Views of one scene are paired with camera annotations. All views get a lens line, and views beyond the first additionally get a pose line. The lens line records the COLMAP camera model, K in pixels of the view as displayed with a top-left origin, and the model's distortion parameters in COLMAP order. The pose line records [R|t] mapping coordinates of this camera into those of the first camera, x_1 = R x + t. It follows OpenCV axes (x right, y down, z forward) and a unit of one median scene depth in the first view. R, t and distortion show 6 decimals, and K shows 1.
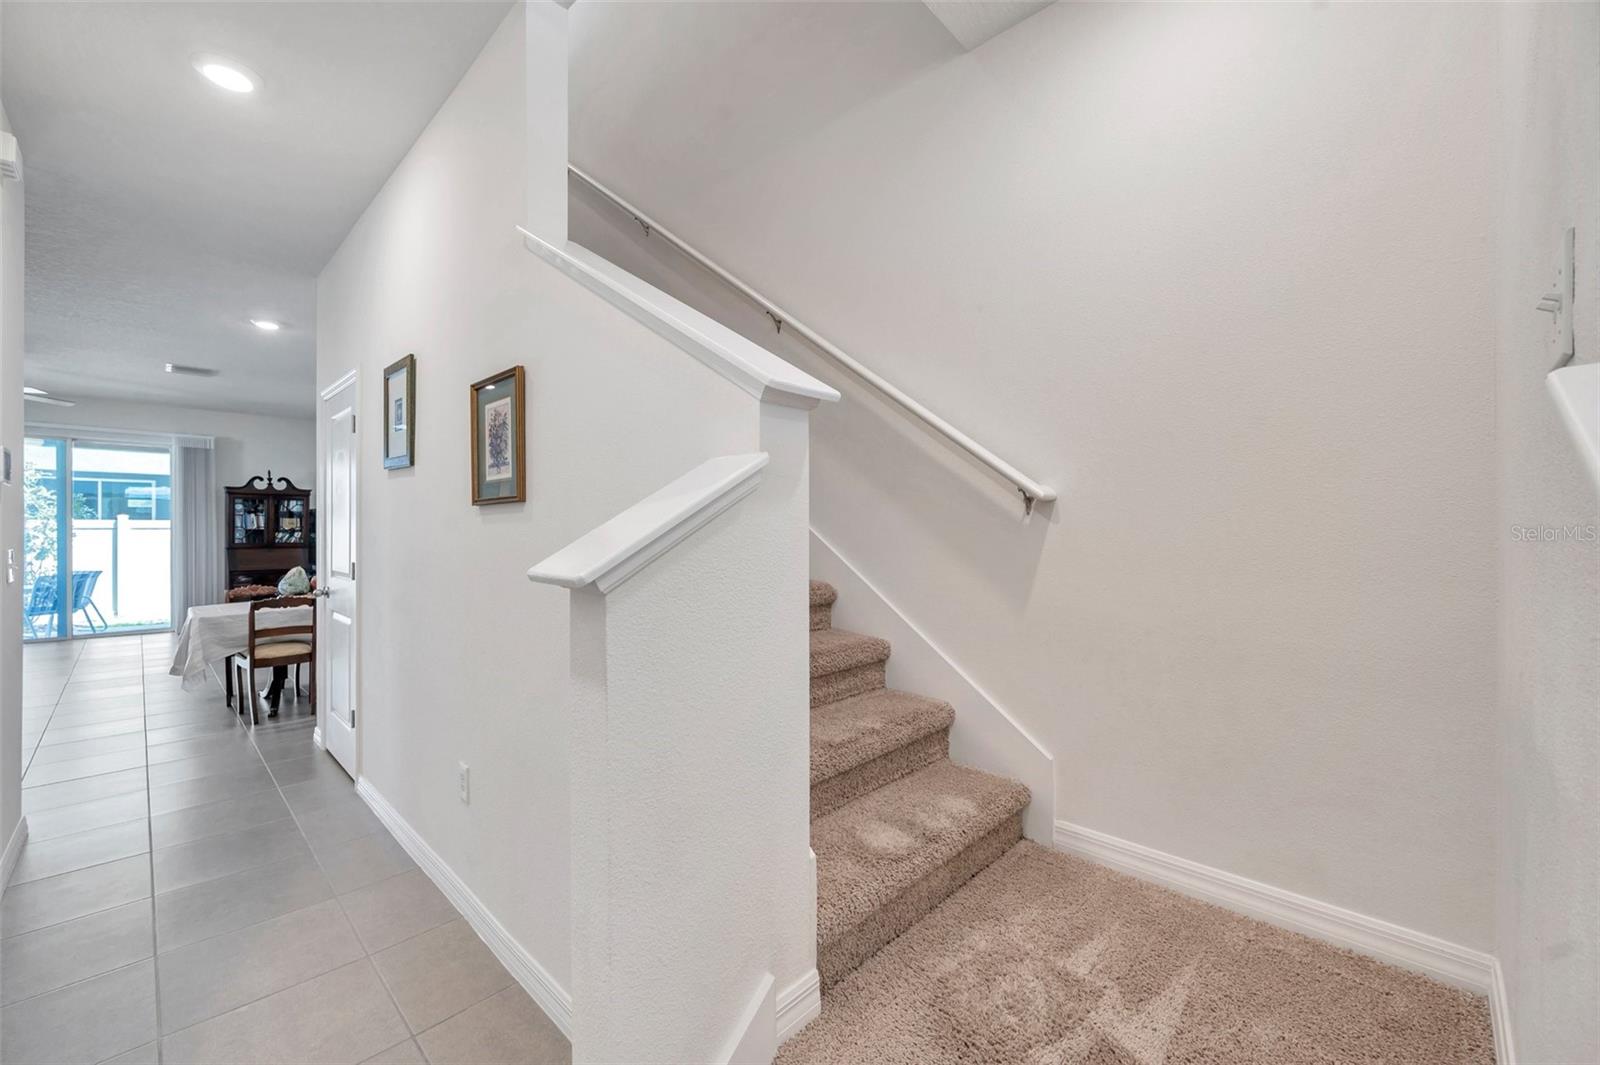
lens RADIAL K [[637.4, 0, 798.2], [0, 637.4, 538.9], [0, 0, 1]] dist [-0.001318, -0.000343]
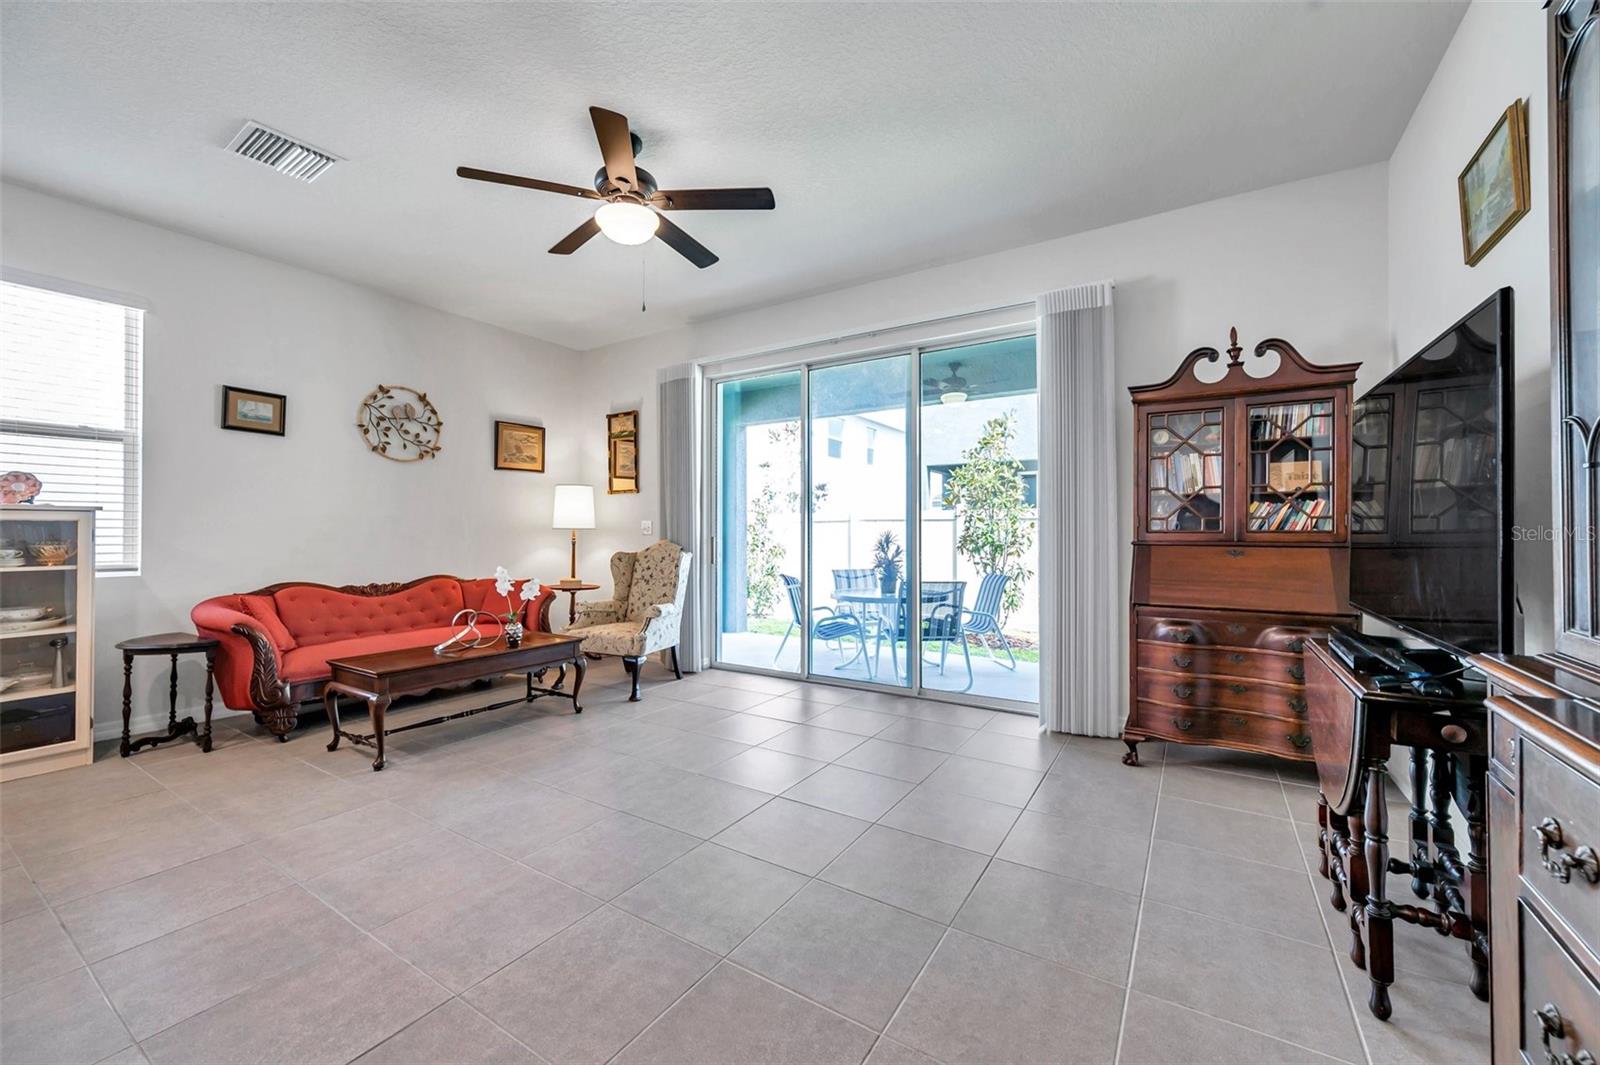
lens RADIAL K [[637.4, 0, 800.0], [0, 637.4, 529.6], [0, 0, 1]] dist [-0.001318, -0.000343]
pose [[0.183527, 0.001827, -0.983013, -0.526441], [0.003005, 0.999993, 0.002419, 0.003907], [0.983010, -0.003398, 0.183520, 0.697955]]
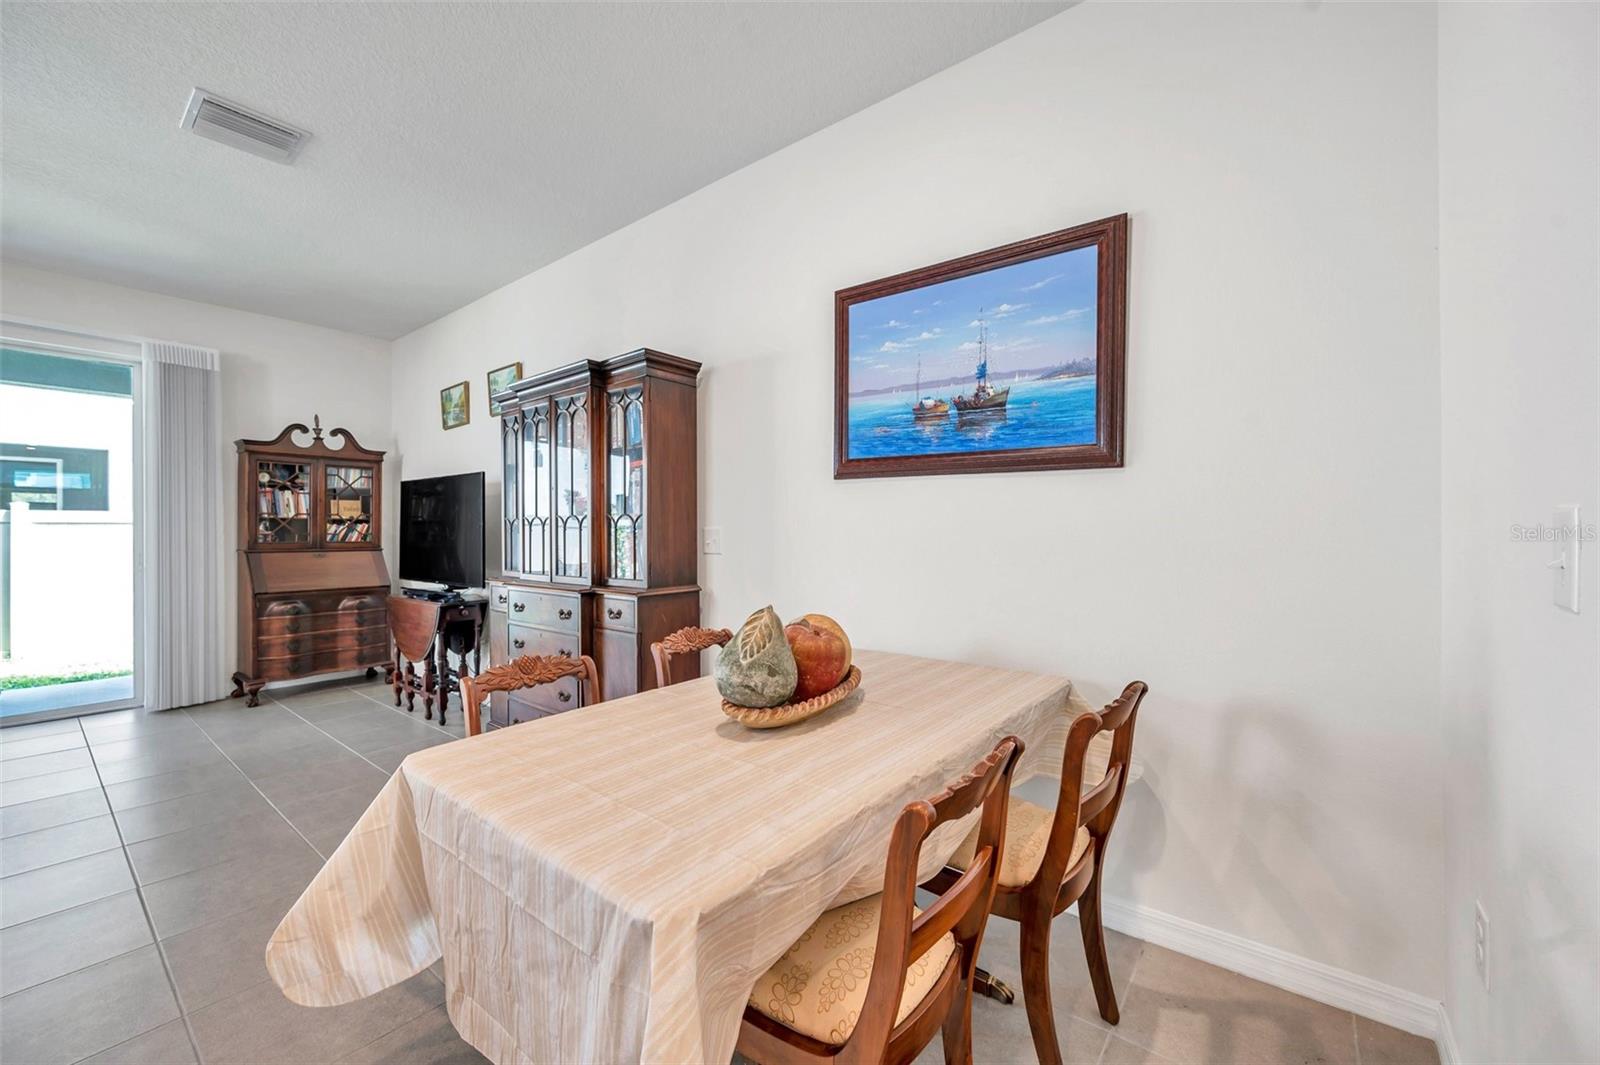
lens RADIAL K [[637.4, 0, 800.4], [0, 637.4, 534.3], [0, 0, 1]] dist [-0.001318, -0.000343]
pose [[0.996984, 0.000000, 0.077613, -0.444346], [0.000007, 1.000000, -0.000092, -0.000656], [-0.077613, 0.000092, 0.996984, 0.398810]]
